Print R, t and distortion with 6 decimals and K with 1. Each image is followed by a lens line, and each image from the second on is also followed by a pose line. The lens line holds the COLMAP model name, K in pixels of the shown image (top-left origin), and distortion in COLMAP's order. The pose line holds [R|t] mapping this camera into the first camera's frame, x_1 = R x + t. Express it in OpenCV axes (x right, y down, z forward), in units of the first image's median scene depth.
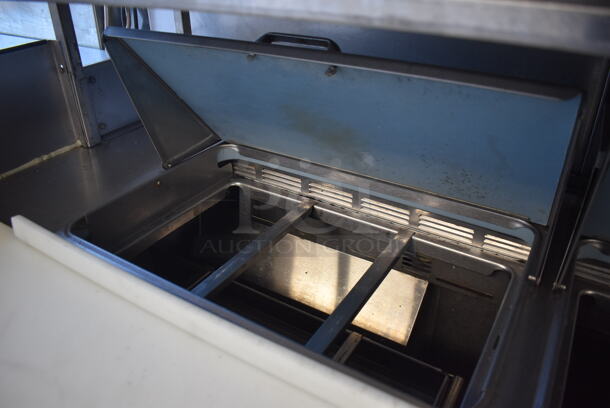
lens RADIAL K [[476.7, 0, 300.6], [0, 476.7, 202.3], [0, 0, 1]] dist [-0.099374, 0.021512]
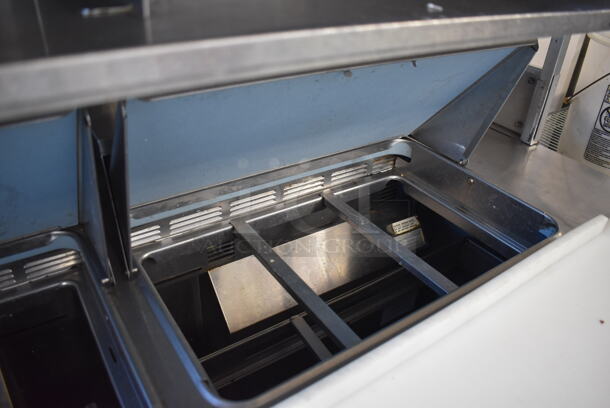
lens RADIAL K [[476.7, 0, 301.7], [0, 476.7, 206.2], [0, 0, 1]] dist [-0.099374, 0.021512]
pose [[0.425790, -0.451195, 0.784300, -0.421833], [0.451483, 0.857127, 0.247984, -0.130489], [-0.784134, 0.248509, 0.568663, 0.208333]]
